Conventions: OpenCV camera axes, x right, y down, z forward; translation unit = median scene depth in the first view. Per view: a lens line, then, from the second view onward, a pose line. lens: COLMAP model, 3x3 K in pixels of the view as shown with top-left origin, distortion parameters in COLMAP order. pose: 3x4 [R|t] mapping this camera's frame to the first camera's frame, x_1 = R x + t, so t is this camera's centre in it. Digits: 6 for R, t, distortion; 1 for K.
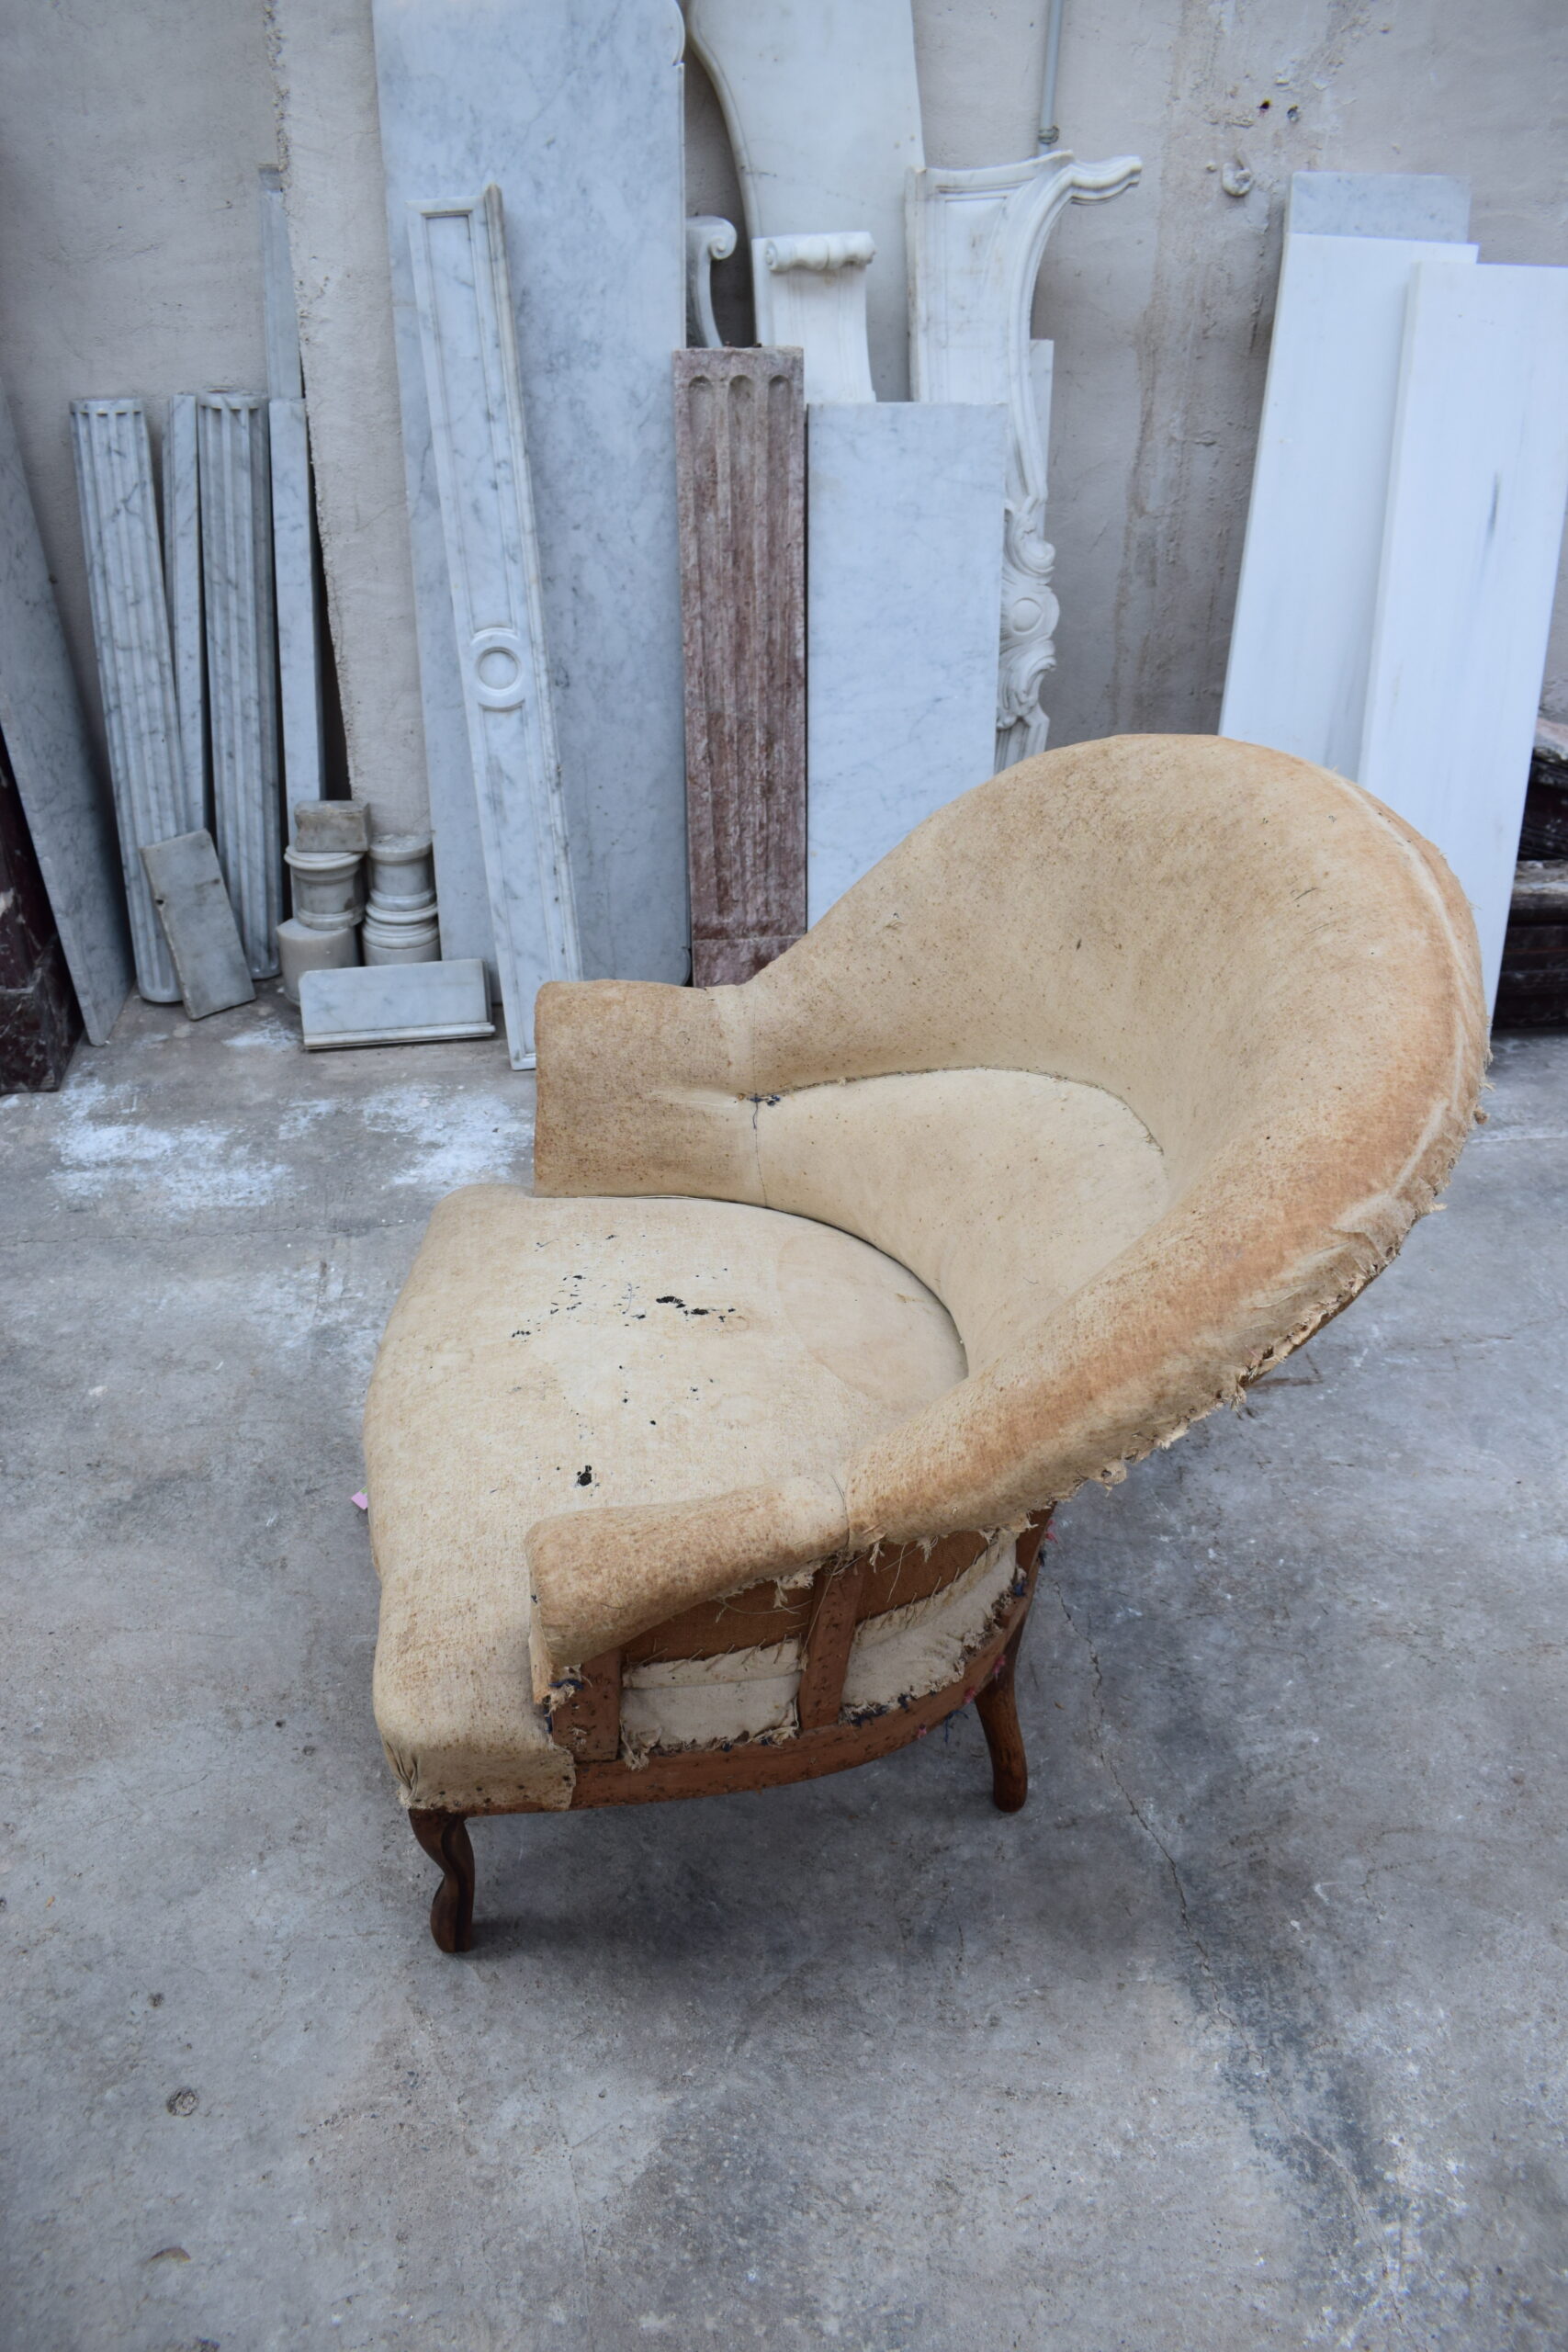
lens RADIAL K [[1810.7, 0, 786.8], [0, 1810.7, 1172.3], [0, 0, 1]] dist [-0.095545, 0.014848]
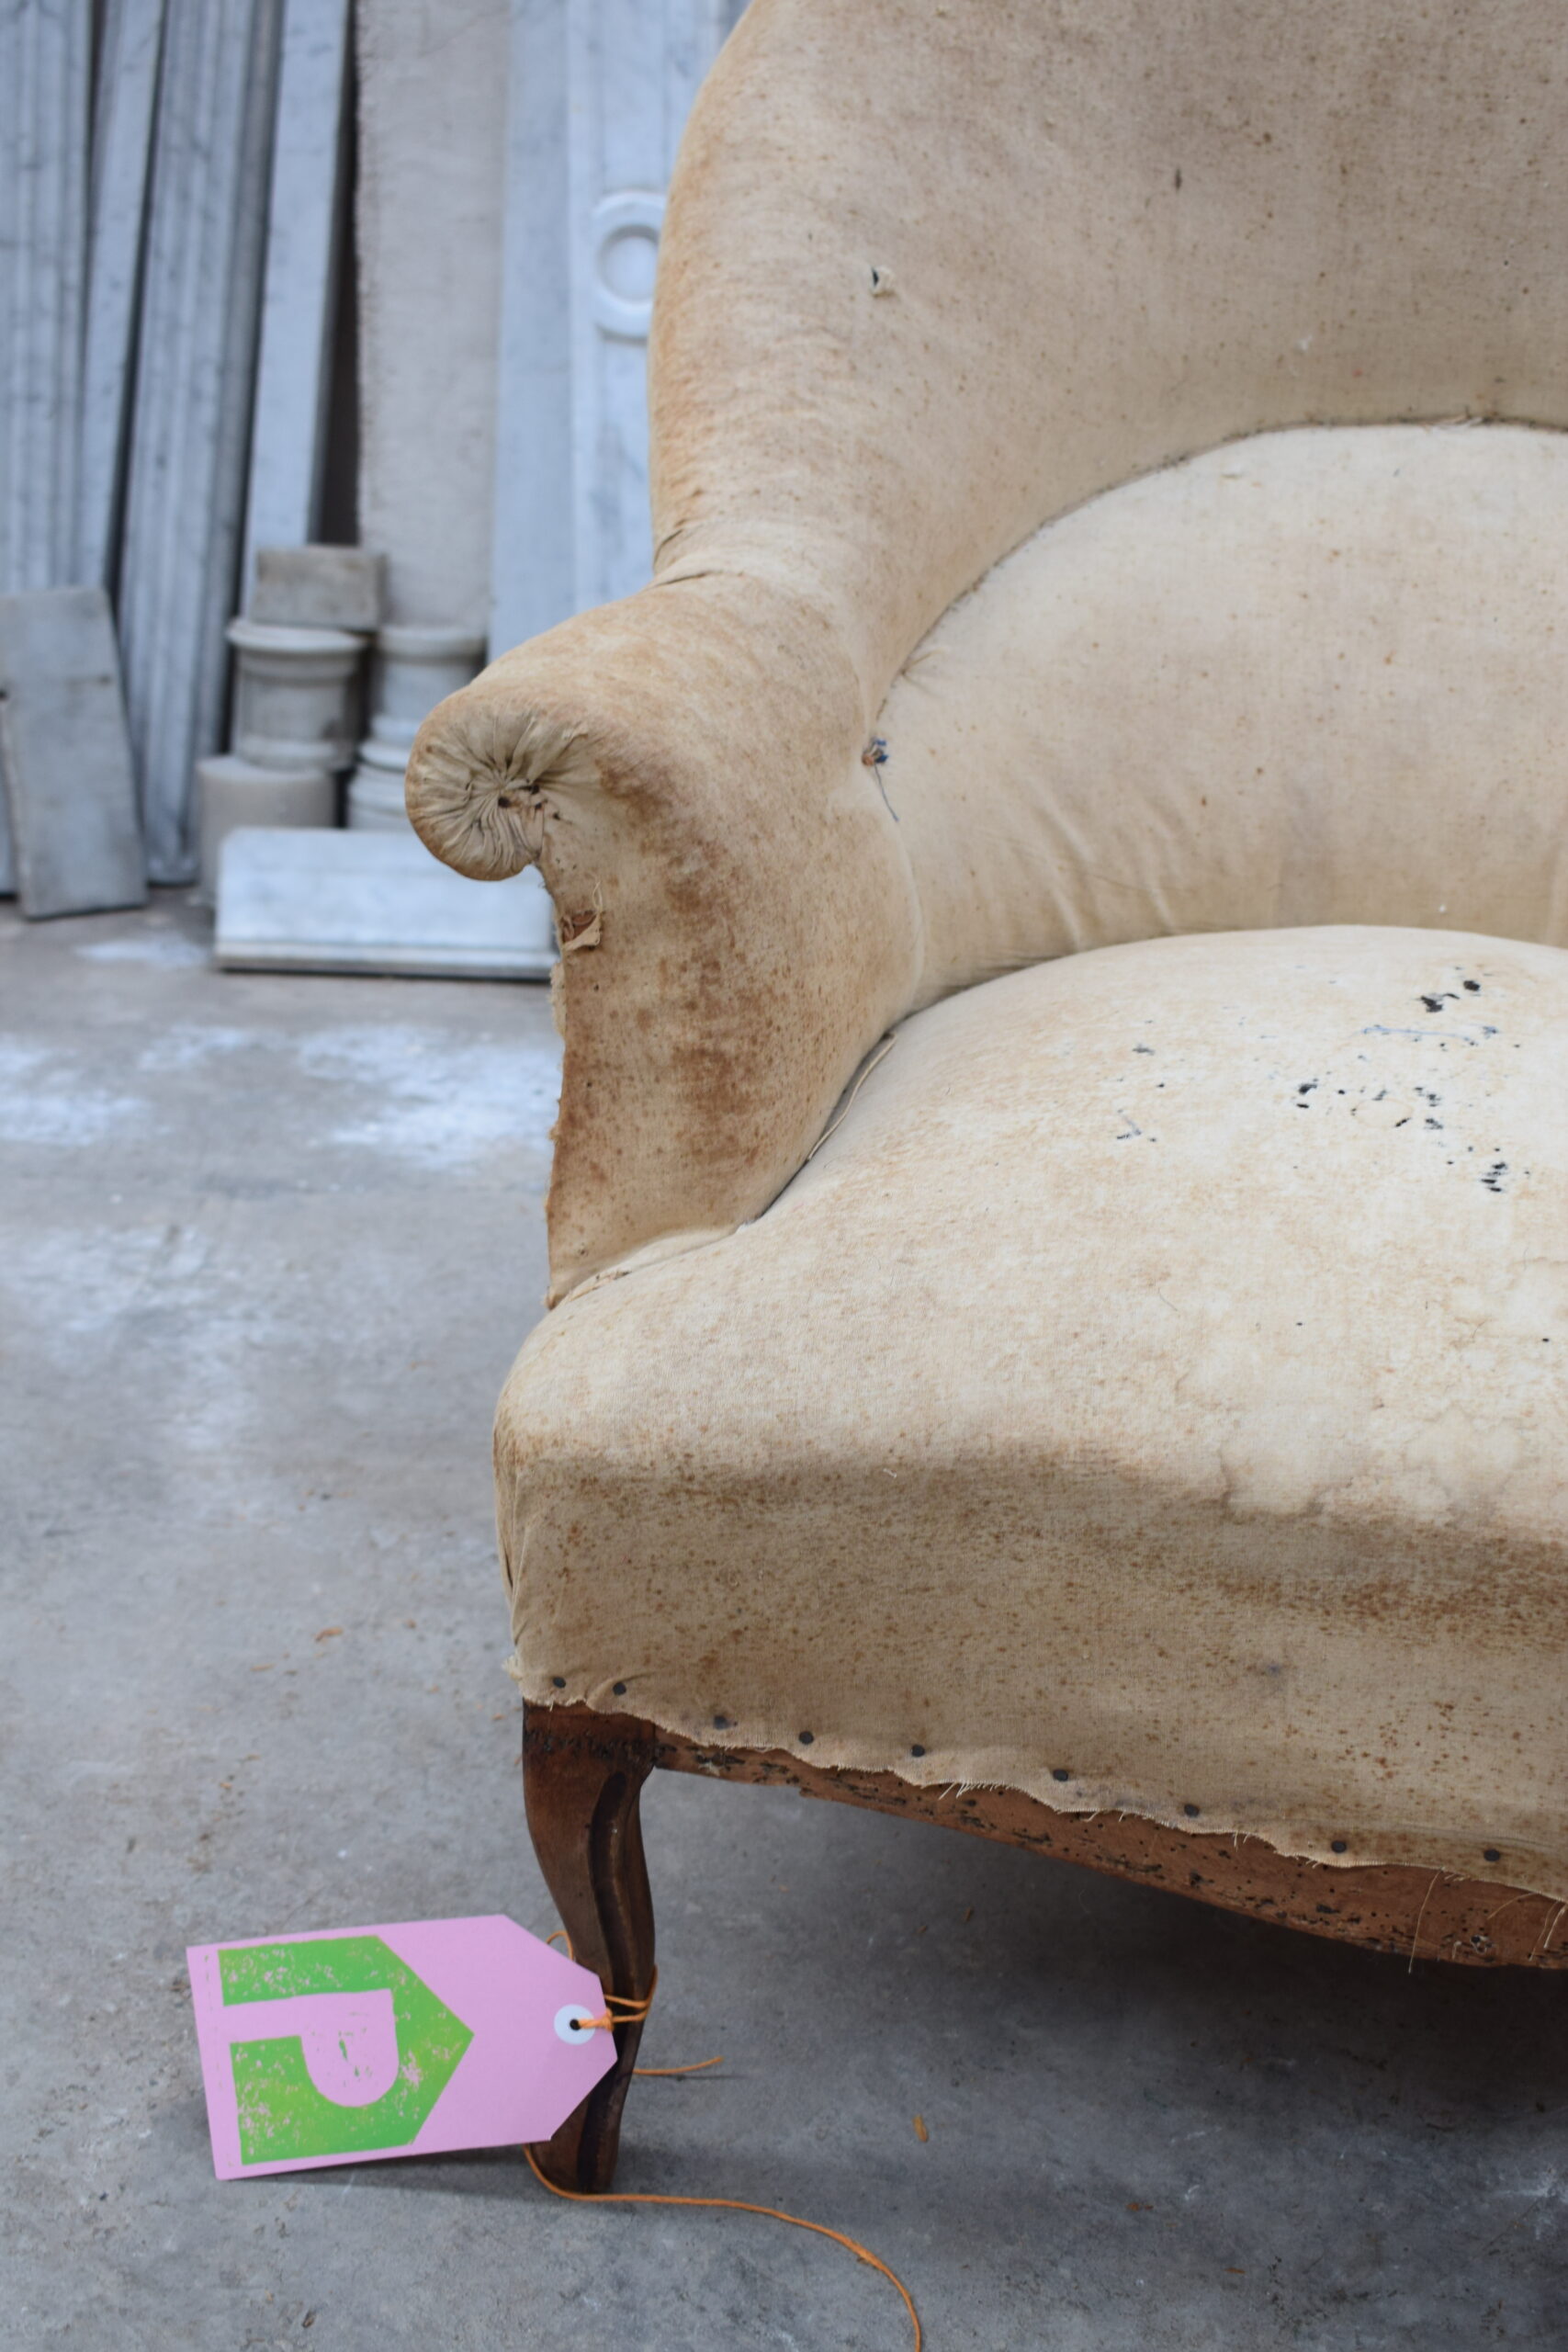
lens RADIAL K [[2907.5, 0, 796.7], [0, 2907.5, 1169.8], [0, 0, 1]] dist [-0.050459, 0.000000]
pose [[0.991421, 0.077132, -0.105526, 0.008226], [-0.099929, 0.967680, -0.231536, 0.239955], [0.084257, 0.240094, 0.967086, 0.231383]]
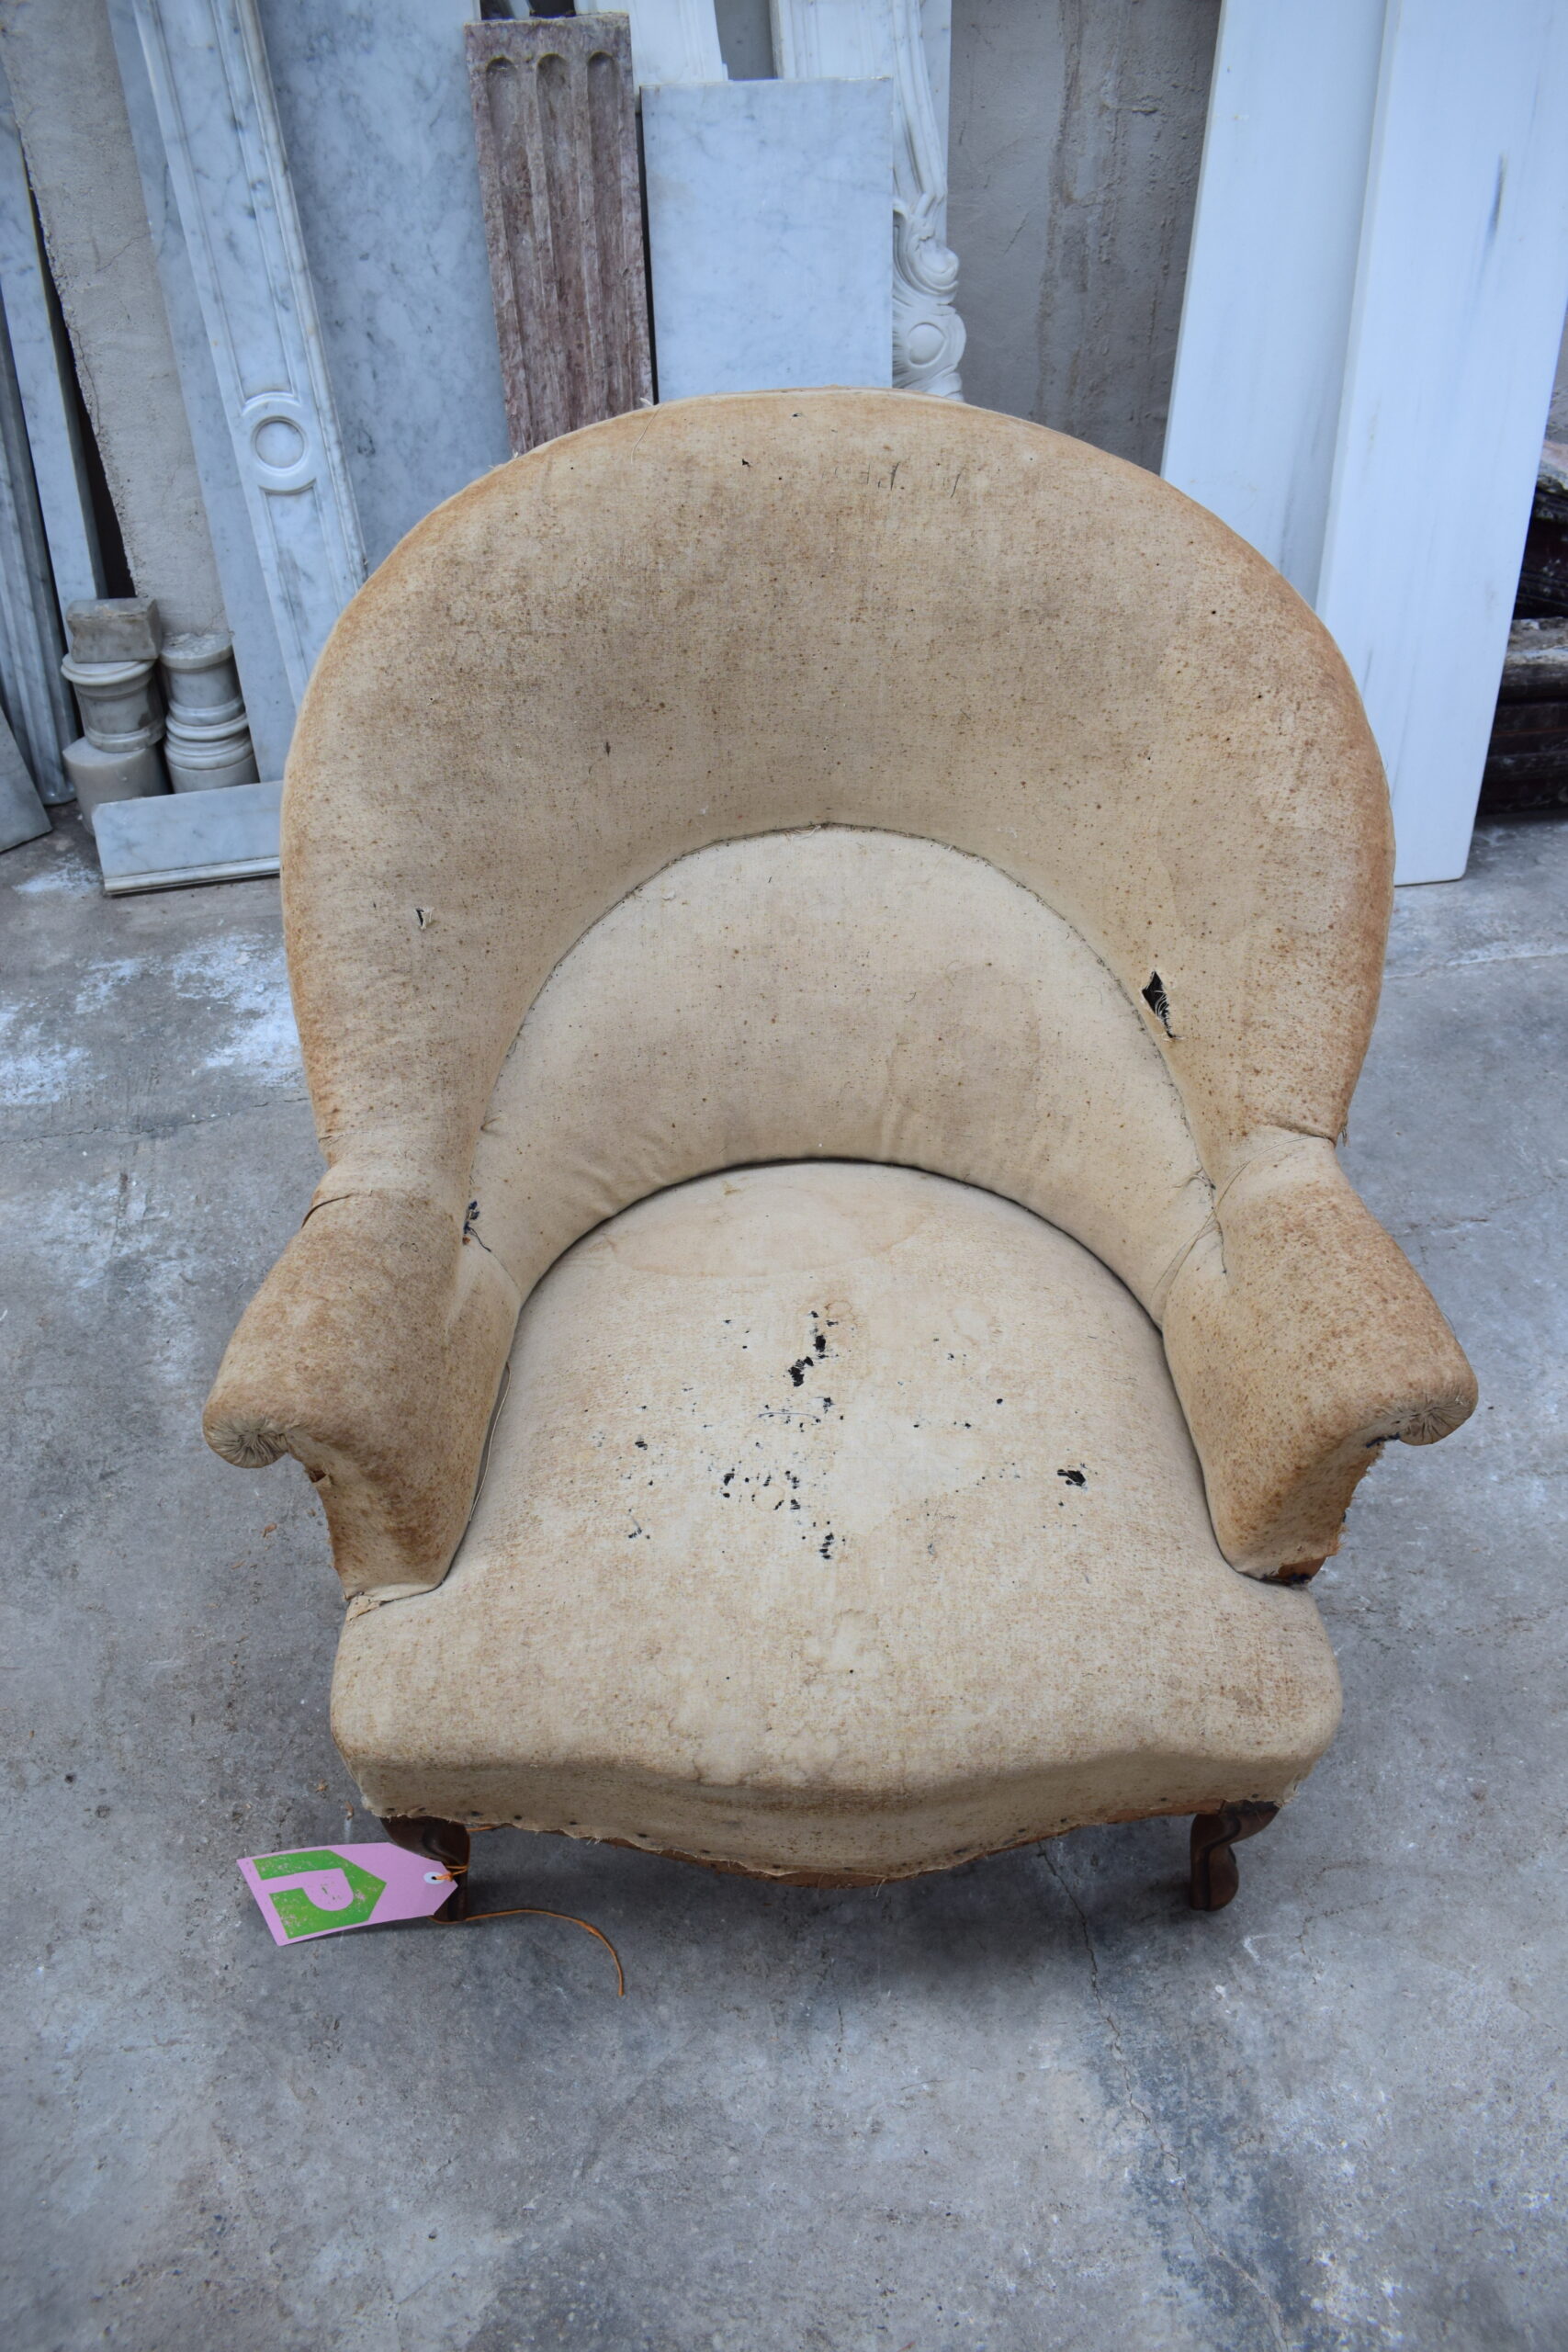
lens RADIAL K [[1810.7, 0, 783.0], [0, 1810.7, 1168.3], [0, 0, 1]] dist [-0.095545, 0.014848]
pose [[0.999307, -0.035315, 0.011753, 0.057680], [0.032552, 0.982373, 0.184073, -0.115605], [-0.018046, -0.183563, 0.982842, 0.167097]]
